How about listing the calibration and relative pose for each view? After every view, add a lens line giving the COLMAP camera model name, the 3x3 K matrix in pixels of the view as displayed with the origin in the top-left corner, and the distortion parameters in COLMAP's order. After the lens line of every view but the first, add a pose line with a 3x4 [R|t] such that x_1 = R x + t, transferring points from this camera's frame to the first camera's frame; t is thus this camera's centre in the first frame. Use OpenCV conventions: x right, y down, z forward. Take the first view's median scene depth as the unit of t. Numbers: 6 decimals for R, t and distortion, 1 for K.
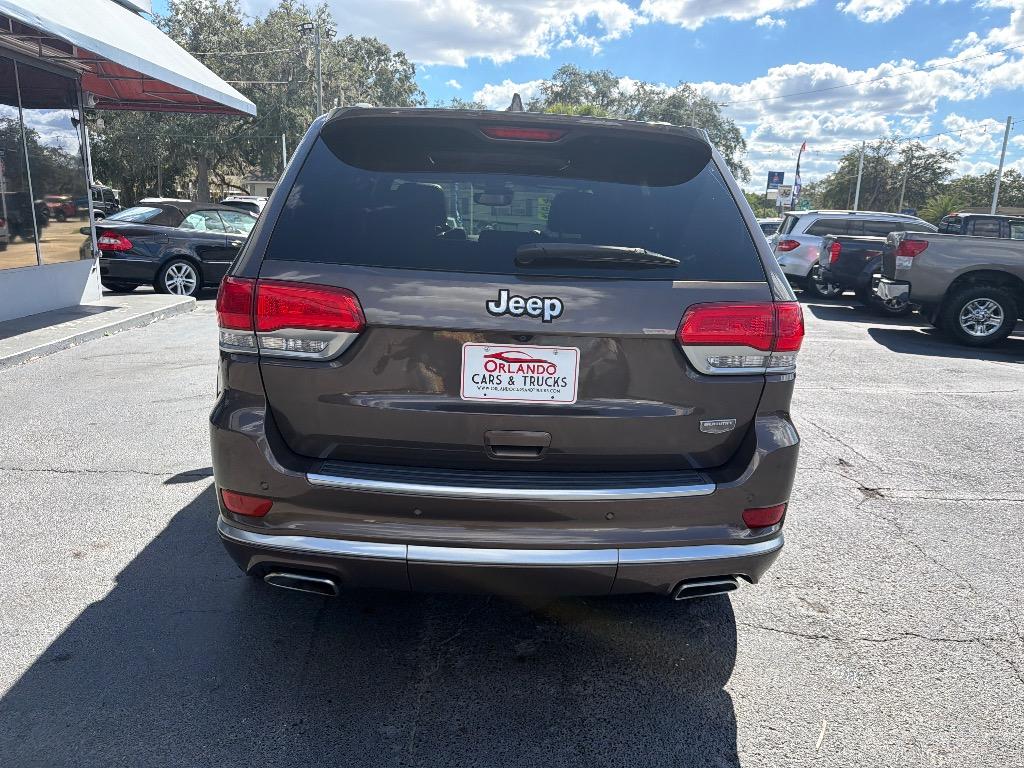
lens RADIAL K [[718.4, 0, 512.7], [0, 718.4, 396.7], [0, 0, 1]] dist [0.031201, -0.038010]
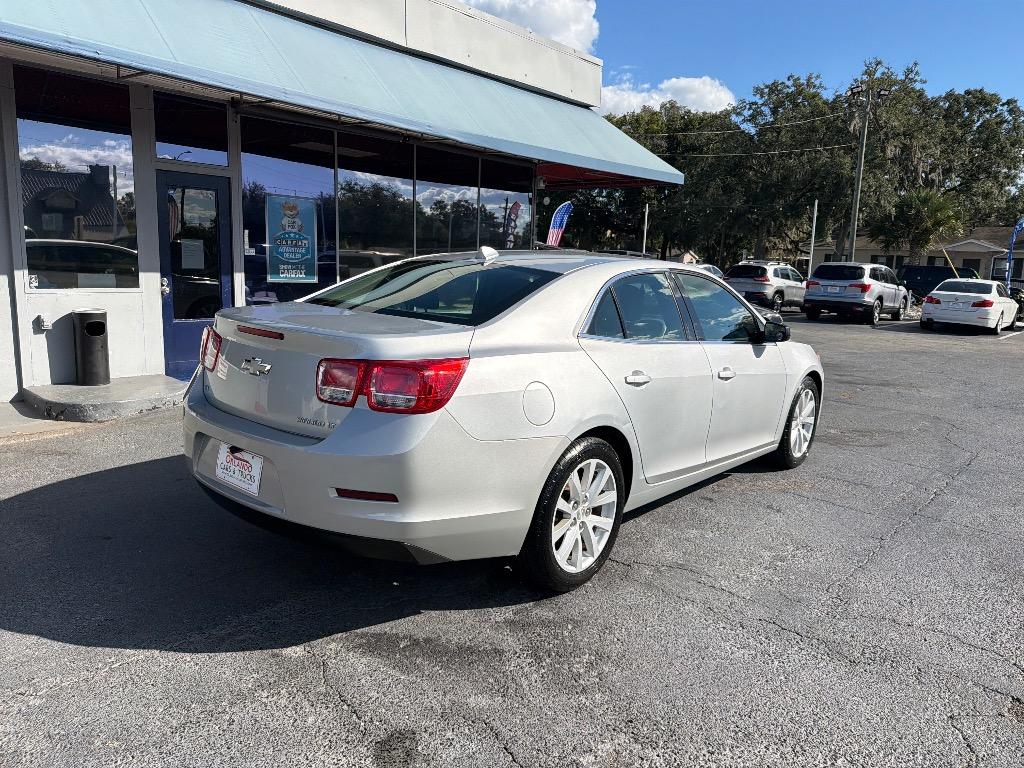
lens RADIAL K [[718.4, 0, 510.1], [0, 718.4, 382.7], [0, 0, 1]] dist [0.031201, -0.038010]
pose [[0.723527, 0.112672, -0.681039, 0.189276], [-0.184201, 0.982329, -0.033174, -0.013300], [0.665266, 0.149451, 0.731496, 0.075211]]
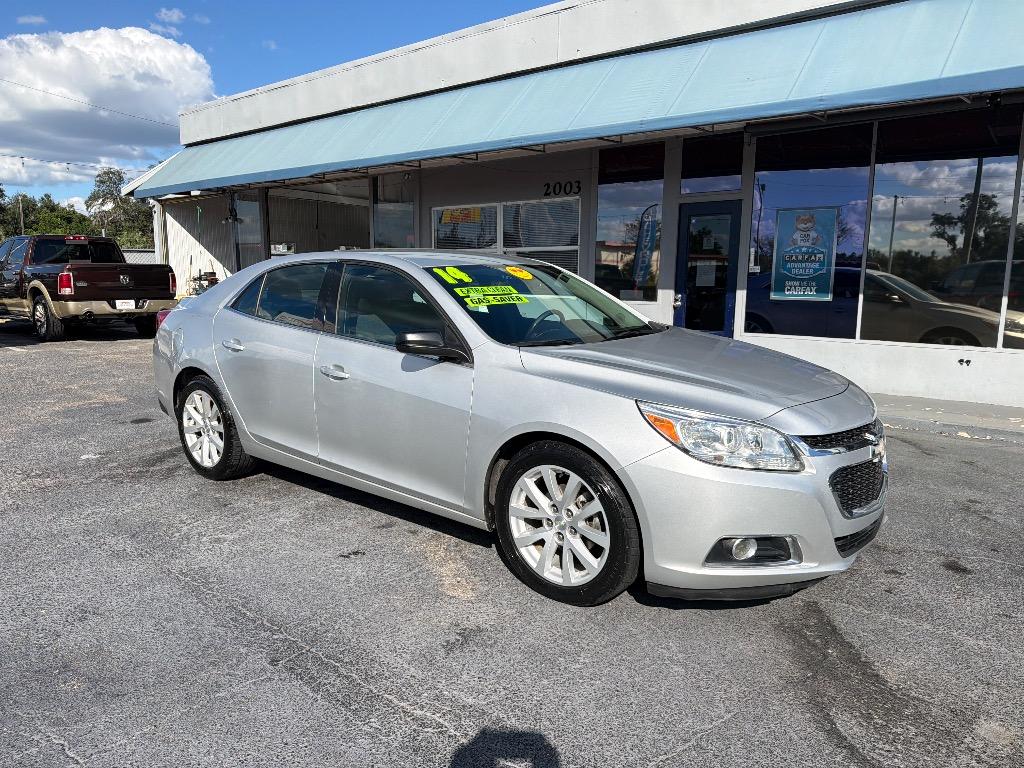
lens RADIAL K [[718.4, 0, 513.5], [0, 718.4, 390.7], [0, 0, 1]] dist [0.031201, -0.038010]
pose [[-0.670880, 0.081168, -0.737110, 0.207350], [-0.210698, 0.932163, 0.294413, -0.146010], [0.711004, 0.352824, -0.608268, 0.636851]]
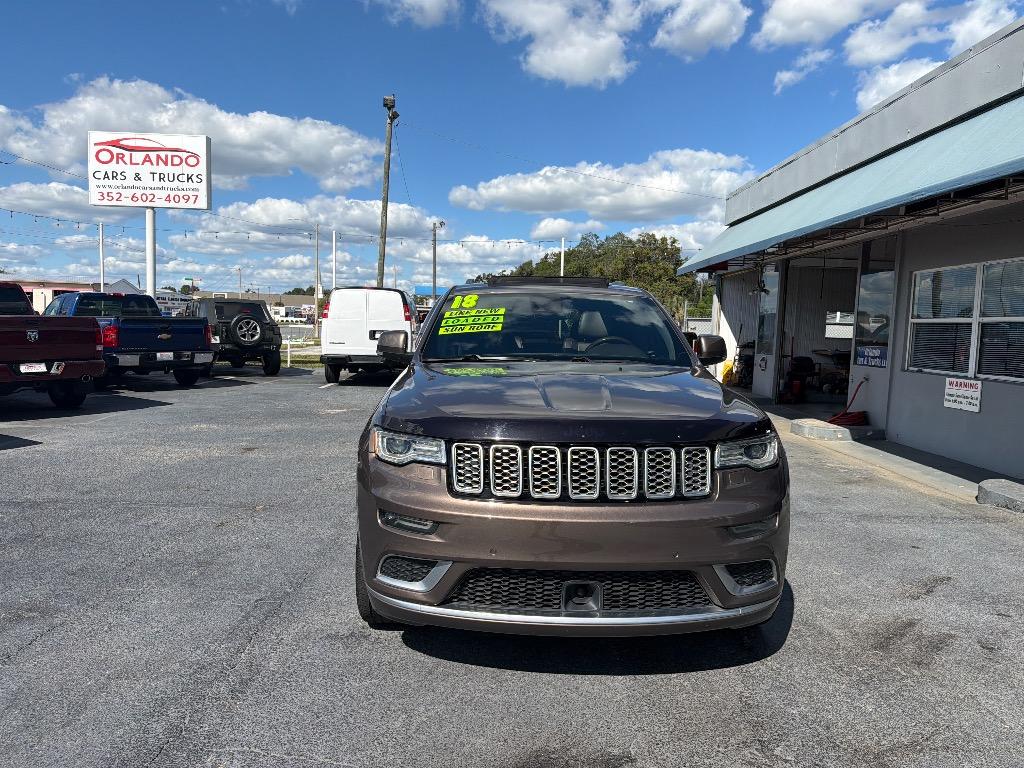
lens RADIAL K [[718.4, 0, 512.5], [0, 718.4, 389.8], [0, 0, 1]] dist [0.031201, -0.038010]
pose [[-0.996912, -0.070093, 0.035405, -0.006689], [-0.054563, 0.942533, 0.329628, -0.186880], [-0.056475, 0.326678, -0.943447, 0.741414]]
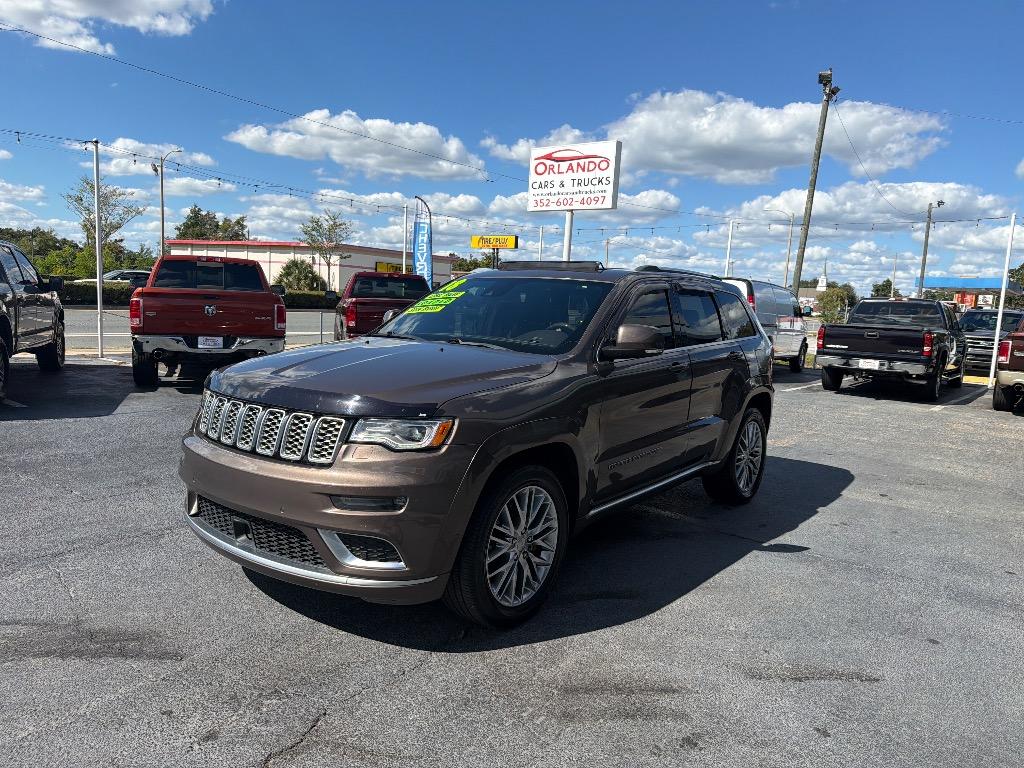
lens RADIAL K [[718.4, 0, 509.3], [0, 718.4, 391.3], [0, 0, 1]] dist [0.031201, -0.038010]
pose [[-0.747567, -0.163574, 0.643728, -0.262479], [0.079655, 0.940124, 0.331394, -0.181621], [-0.659392, 0.299016, -0.689776, 0.651728]]
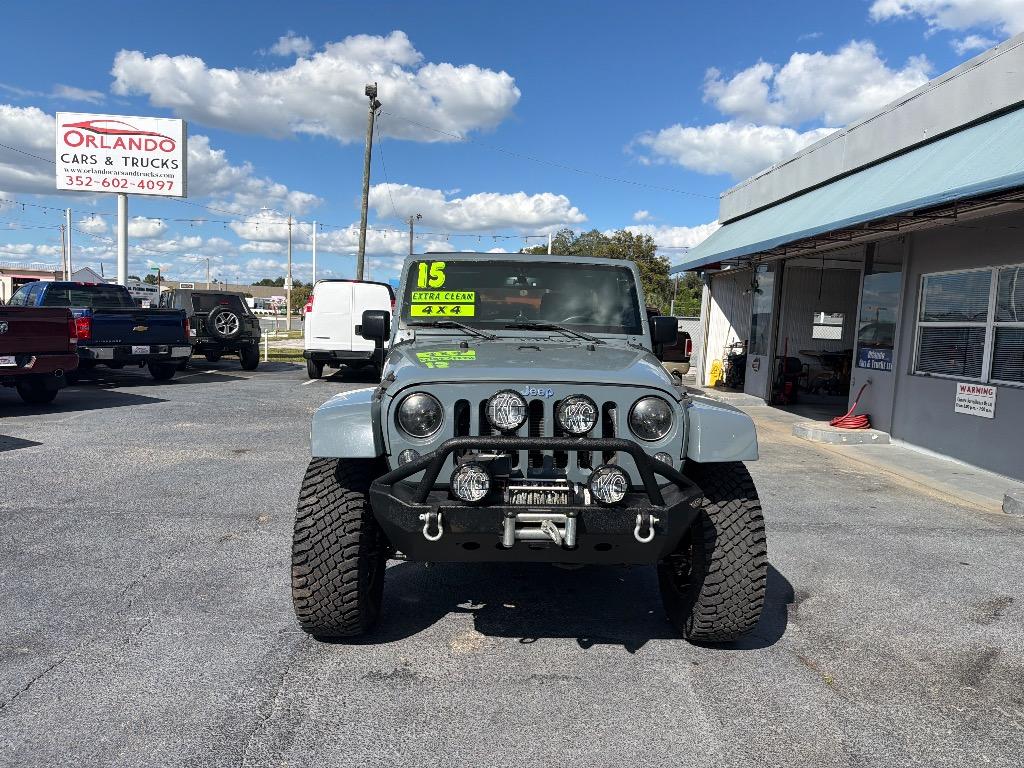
lens RADIAL K [[718.4, 0, 515.3], [0, 718.4, 389.7], [0, 0, 1]] dist [0.031201, -0.038010]
pose [[-0.996765, -0.079871, -0.008970, 0.026699], [-0.078297, 0.939758, 0.332753, -0.180351], [-0.018148, 0.332379, -0.942971, 0.714457]]
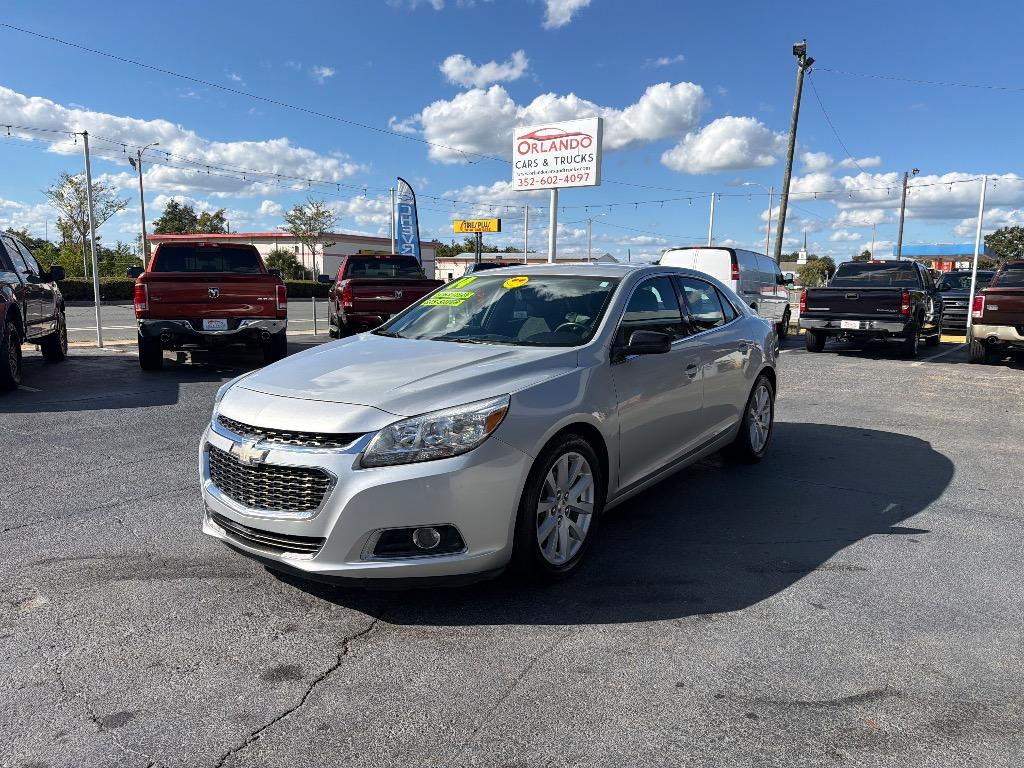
lens RADIAL K [[718.4, 0, 512.9], [0, 718.4, 388.4], [0, 0, 1]] dist [0.031201, -0.038010]
pose [[-0.768021, -0.144214, 0.623976, -0.274141], [0.109030, 0.930649, 0.349292, -0.175691], [-0.631075, 0.336296, -0.699034, 0.687507]]
